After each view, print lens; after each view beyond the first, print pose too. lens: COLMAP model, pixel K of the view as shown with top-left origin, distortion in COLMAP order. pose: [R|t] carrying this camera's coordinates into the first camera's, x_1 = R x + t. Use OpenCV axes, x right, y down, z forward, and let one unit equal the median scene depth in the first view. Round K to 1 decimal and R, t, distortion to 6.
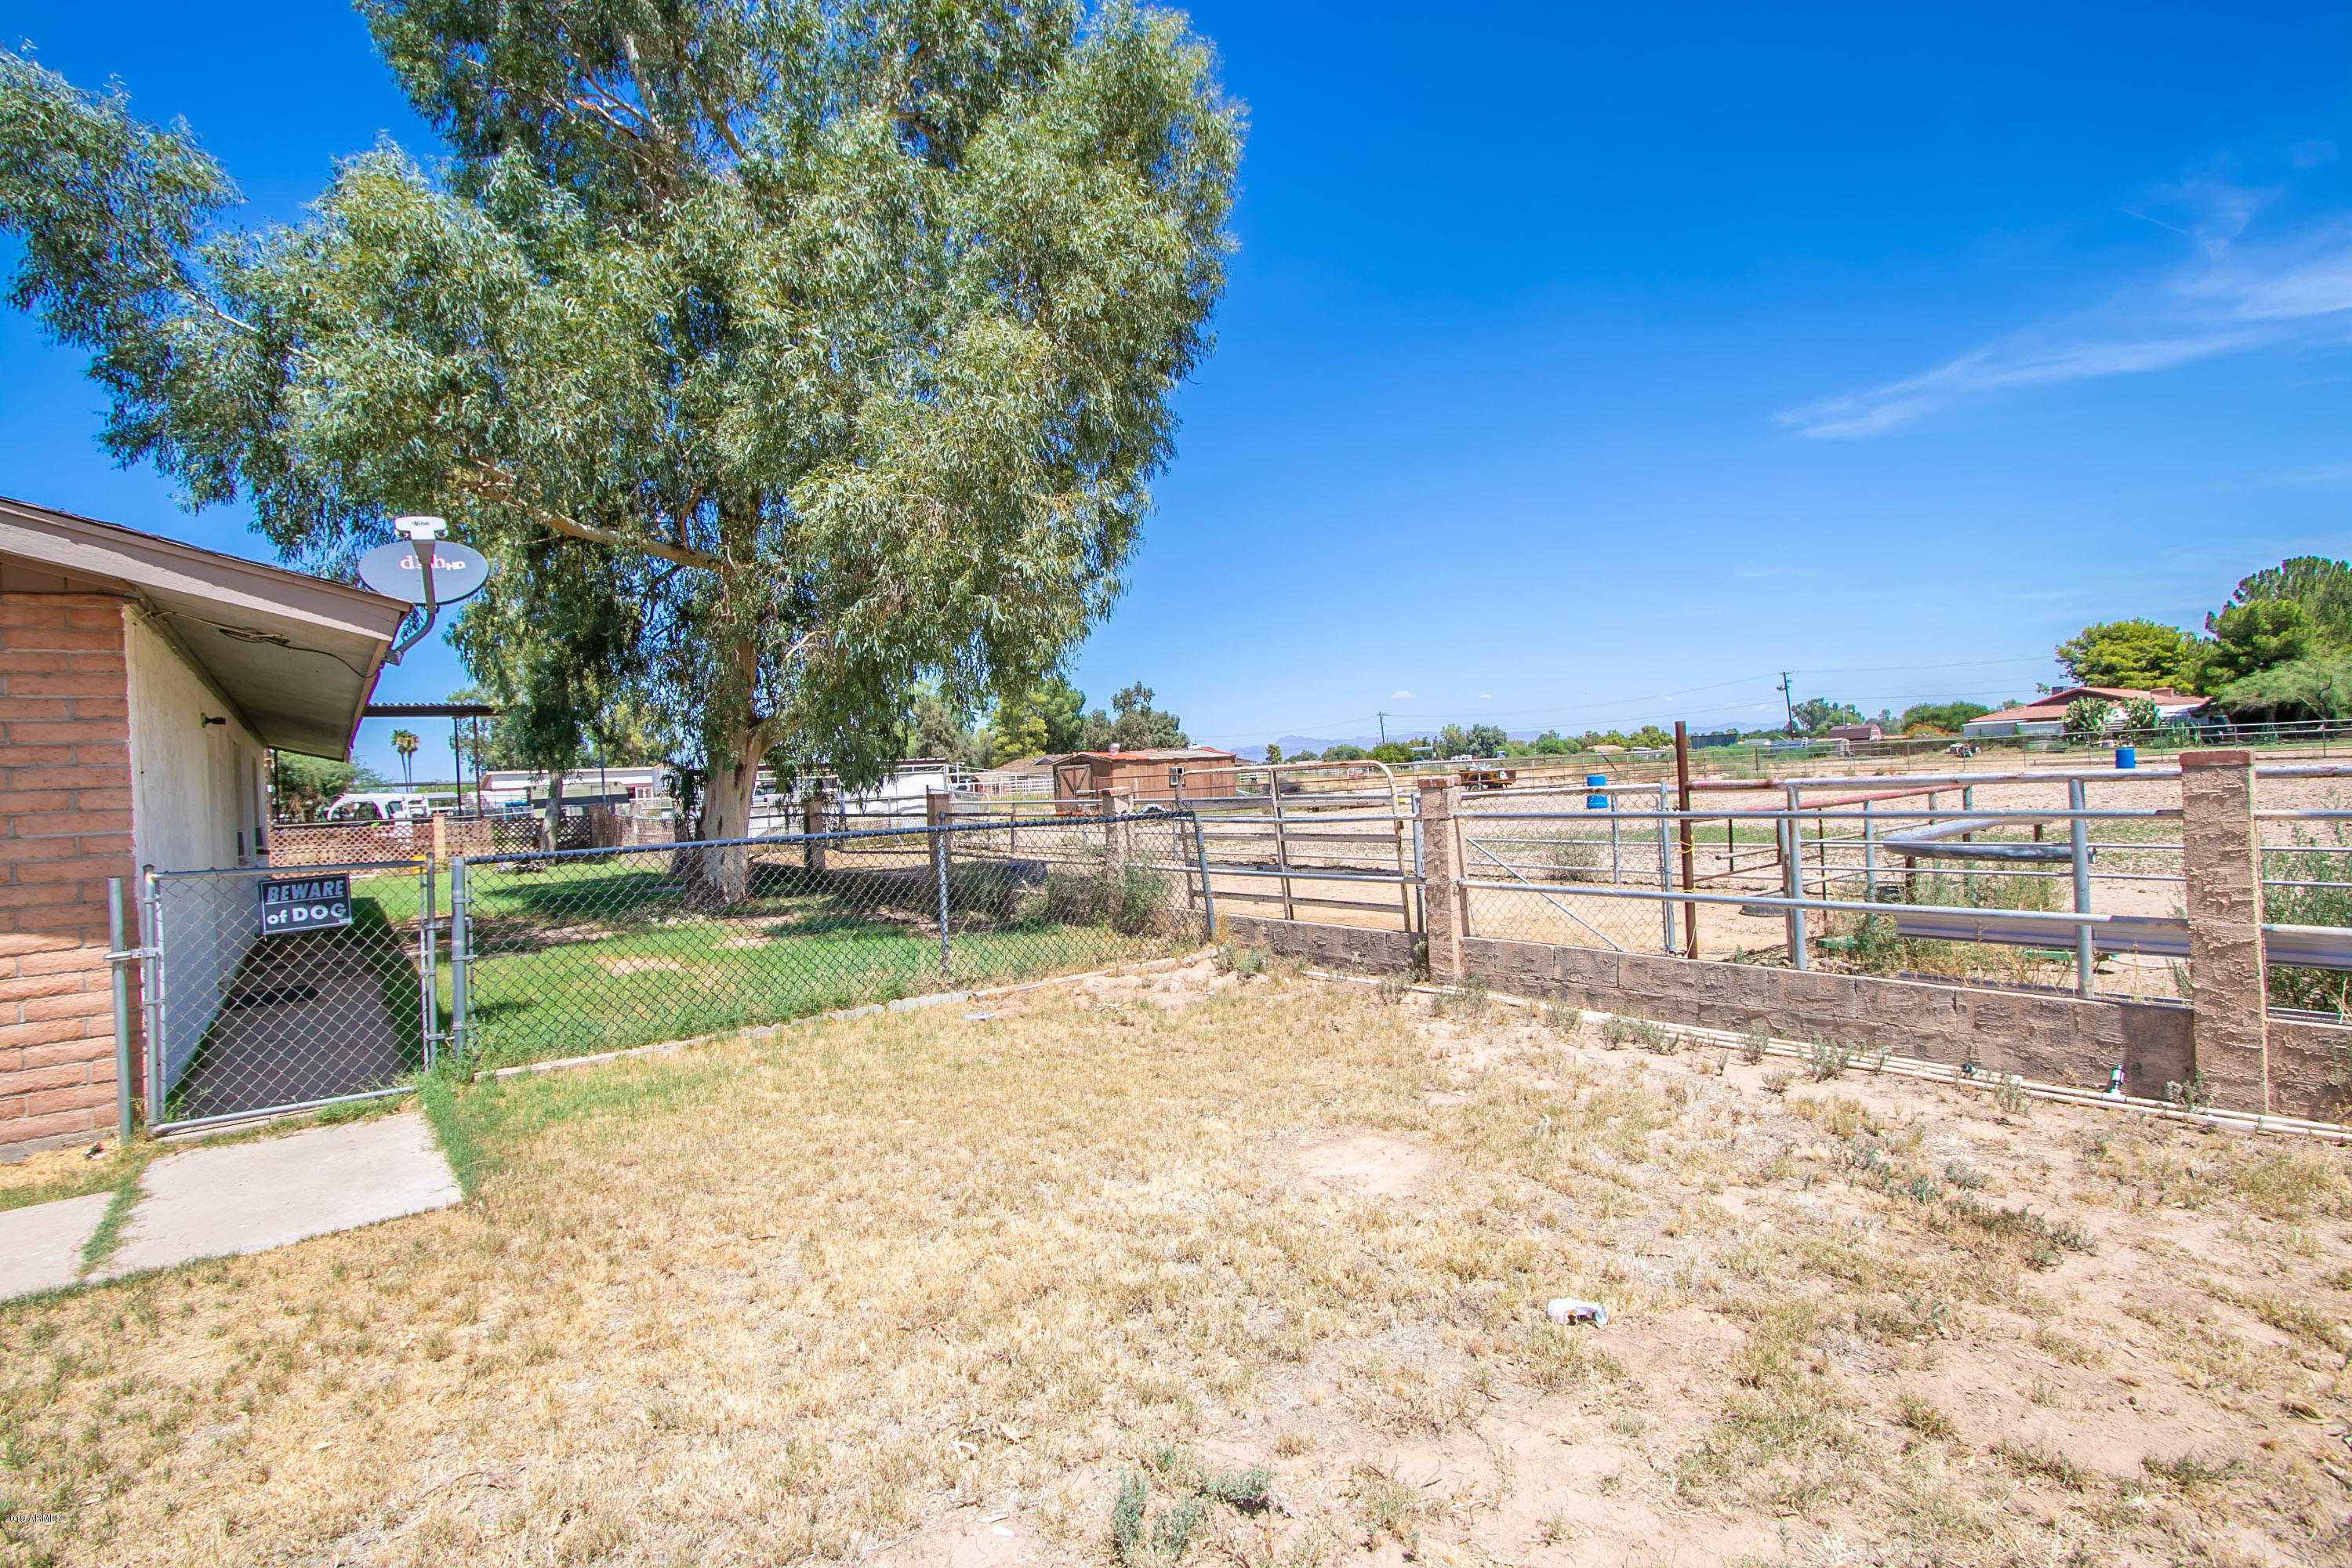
lens RADIAL K [[1089.3, 0, 1144.3], [0, 1089.3, 772.7], [0, 0, 1]] dist [-0.012864, 0.002431]
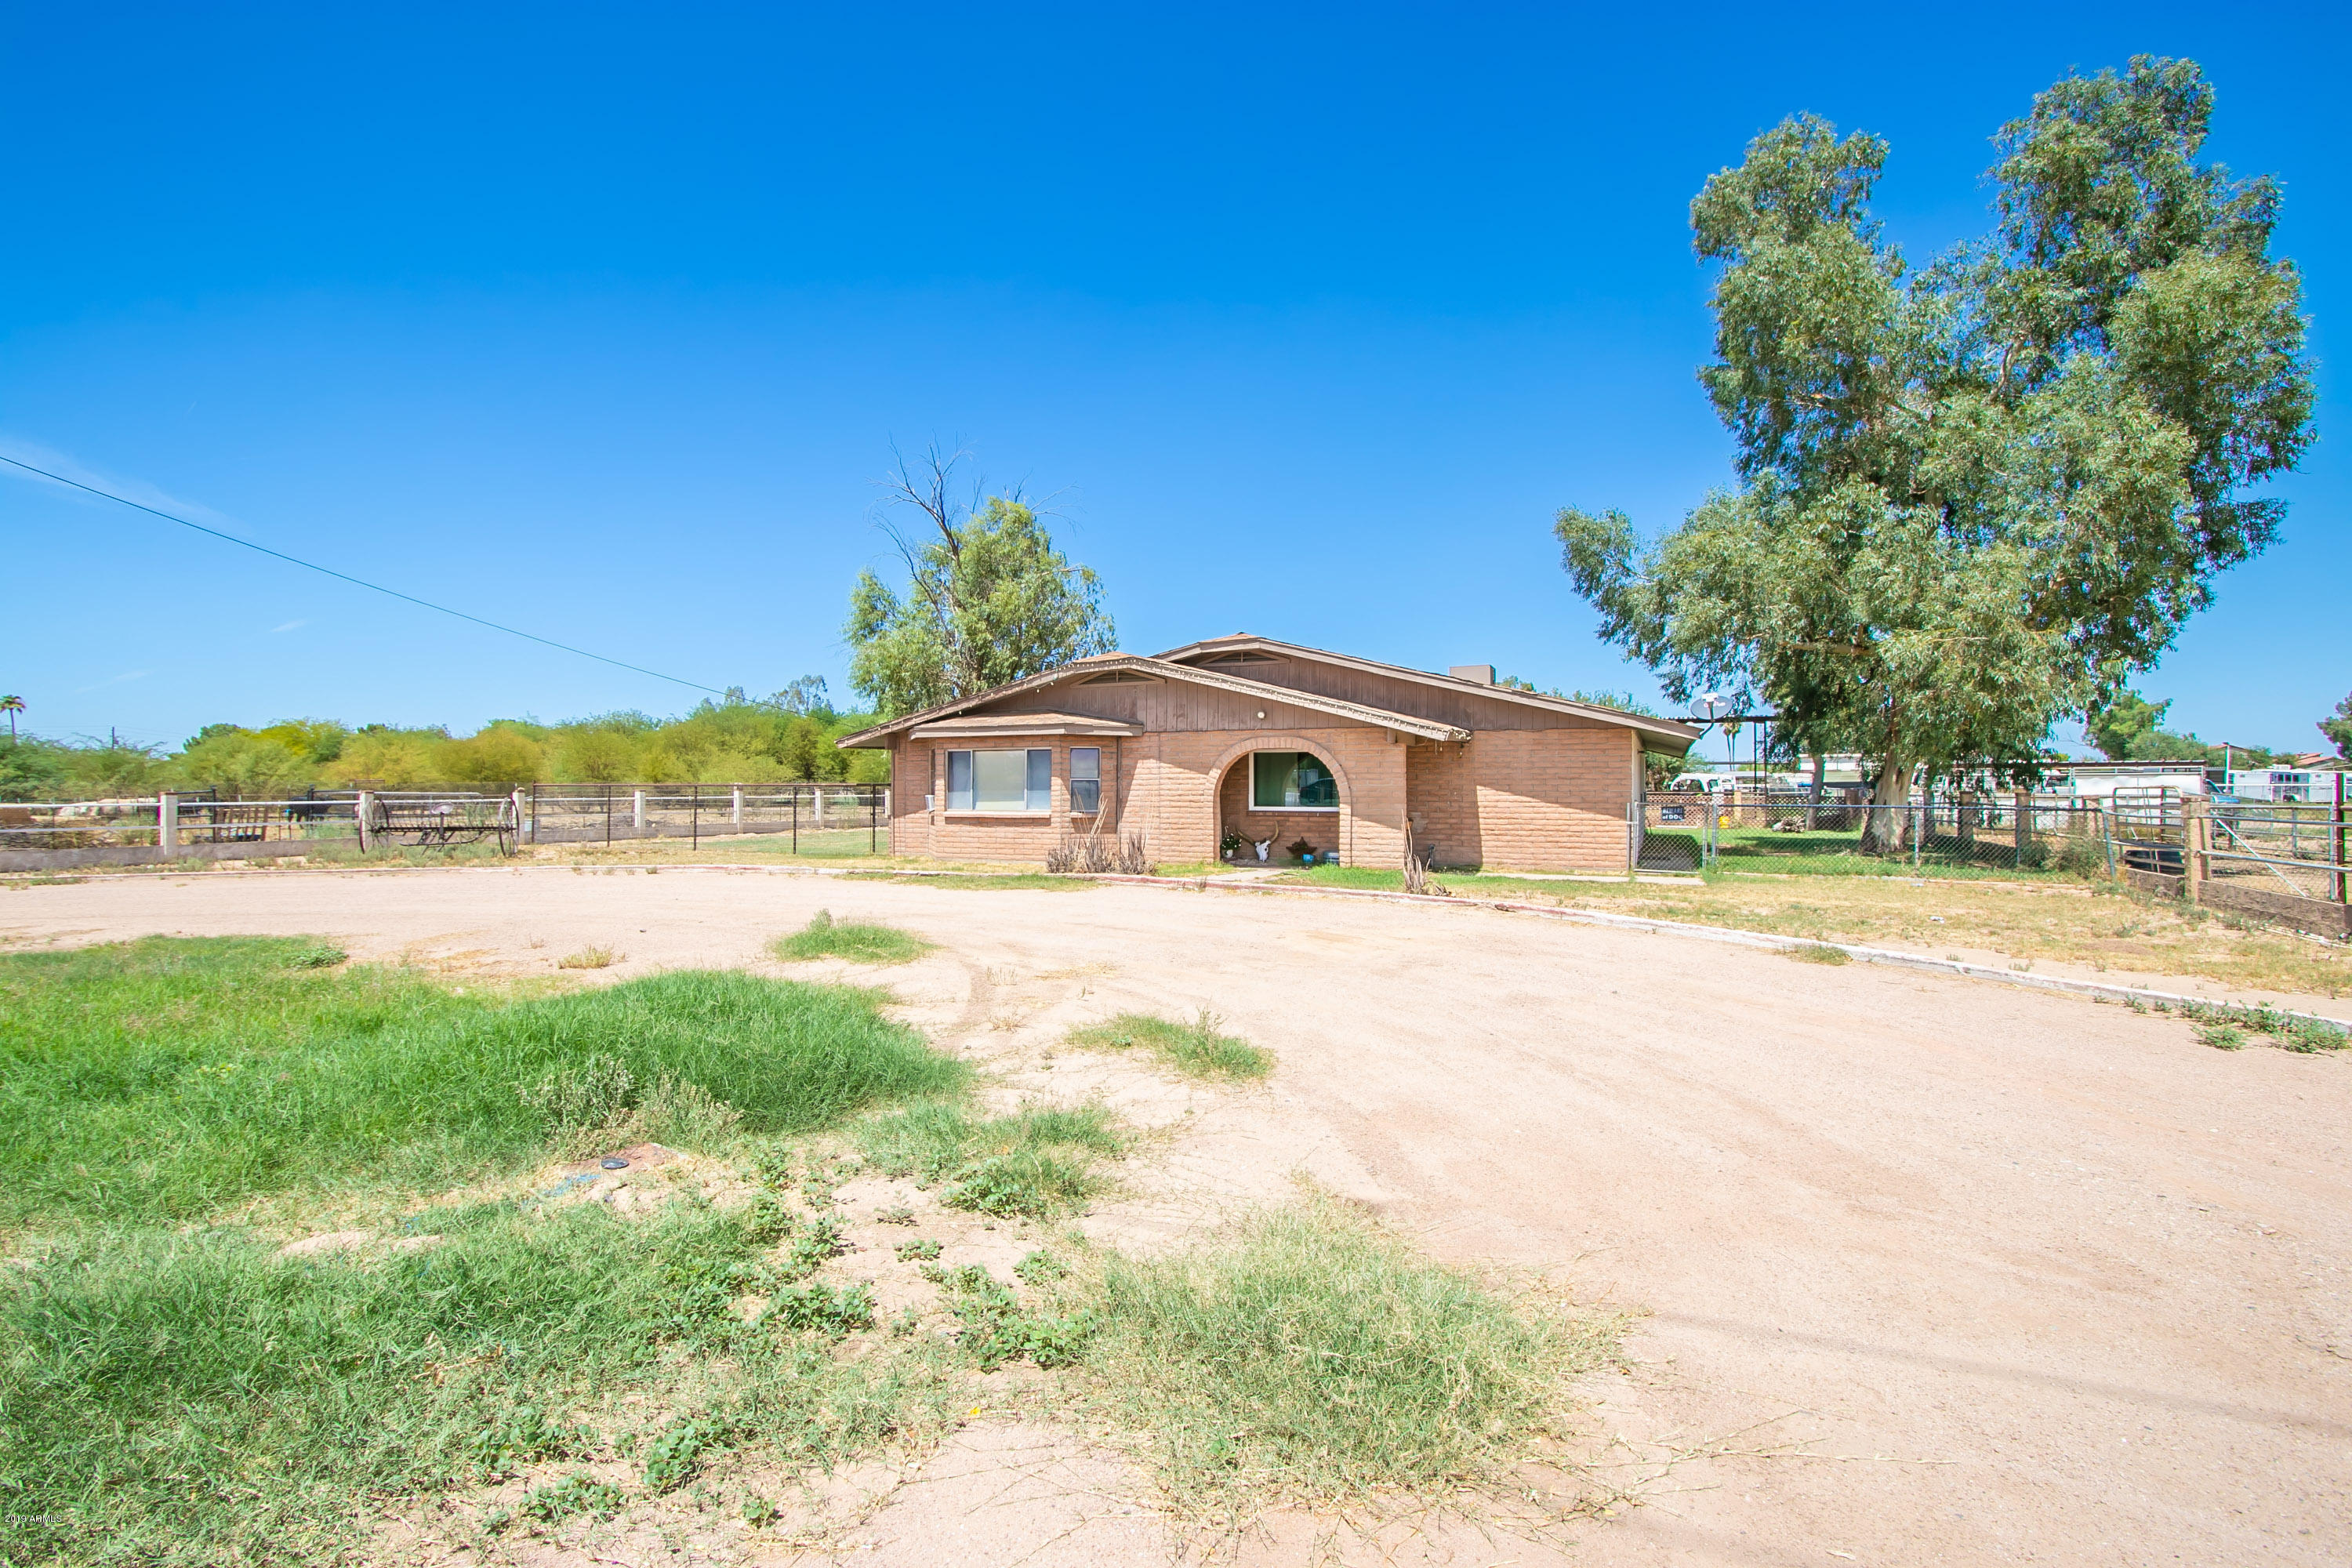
lens RADIAL K [[1089.3, 0, 1146.5], [0, 1089.3, 776.4], [0, 0, 1]] dist [-0.012864, 0.002431]
pose [[0.460001, 0.038442, -0.887086, 0.102007], [-0.017200, 0.999261, 0.034384, -0.006012], [0.887752, -0.000559, 0.460322, -0.140330]]
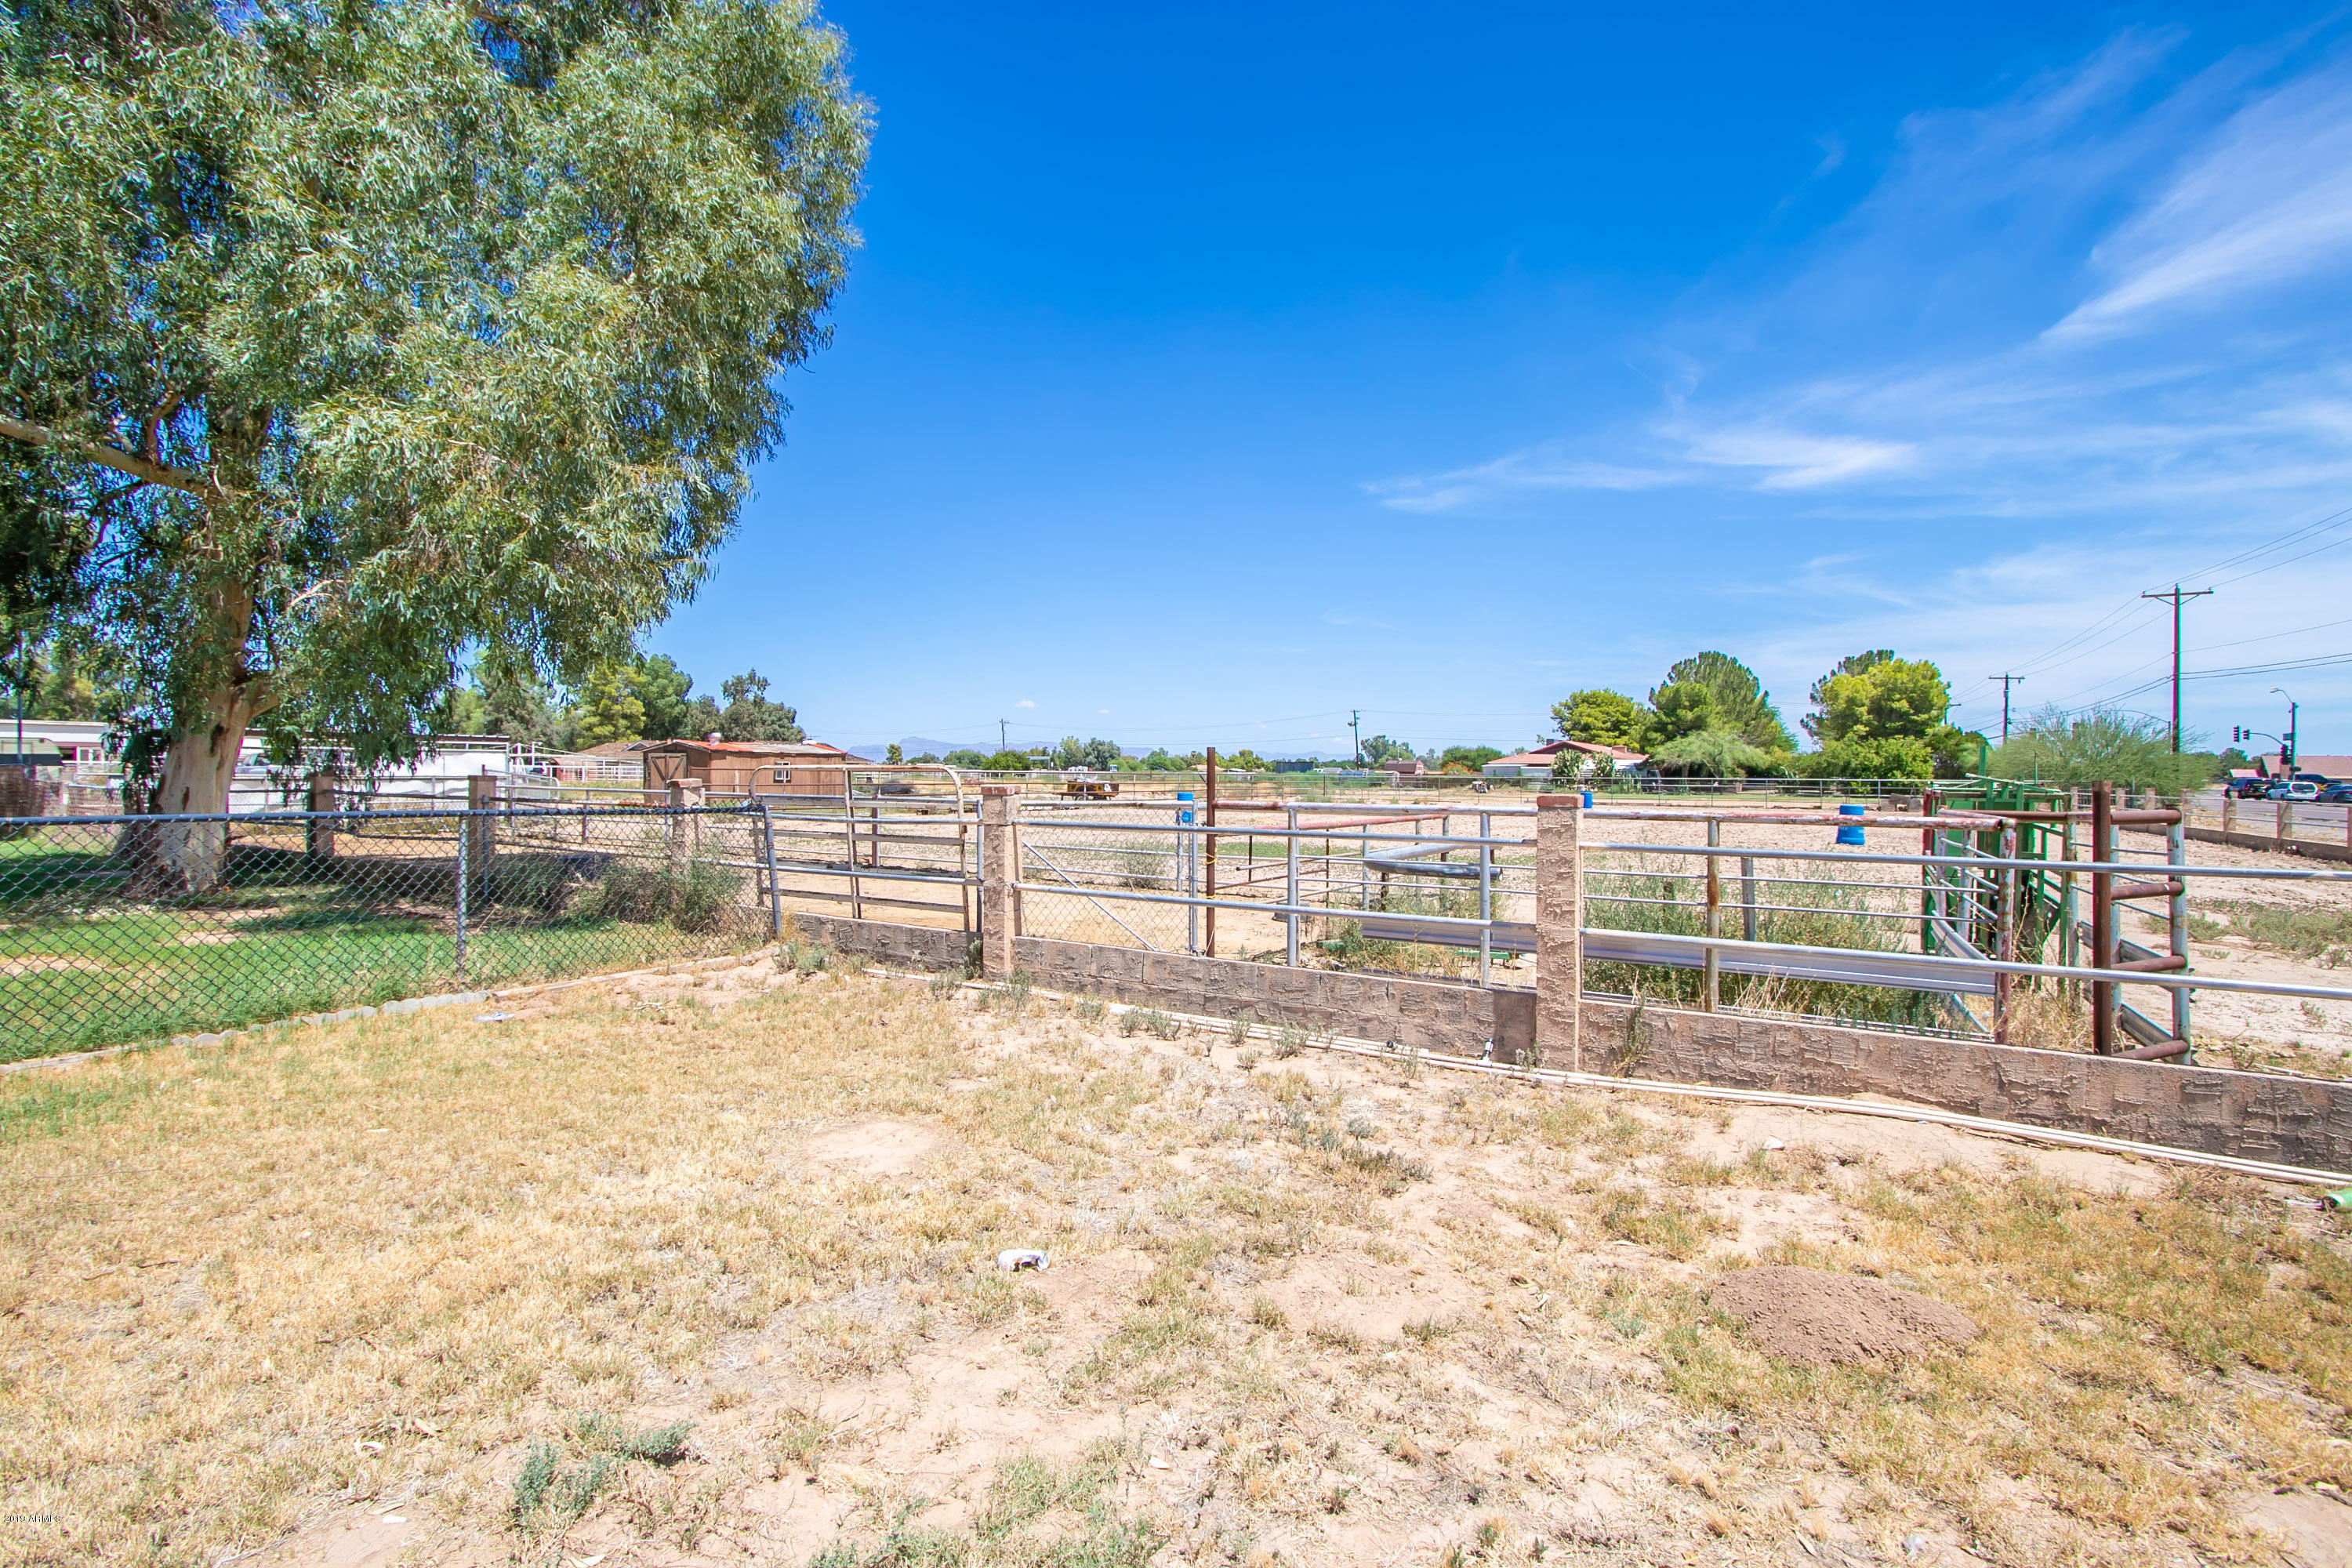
lens RADIAL K [[1089.3, 0, 1137.5], [0, 1089.3, 775.3], [0, 0, 1]] dist [-0.012864, 0.002431]
pose [[0.942013, 0.055575, 0.330942, 0.004026], [-0.055207, 0.998419, -0.010519, -0.000184], [-0.331003, -0.008361, 0.943592, -0.004140]]
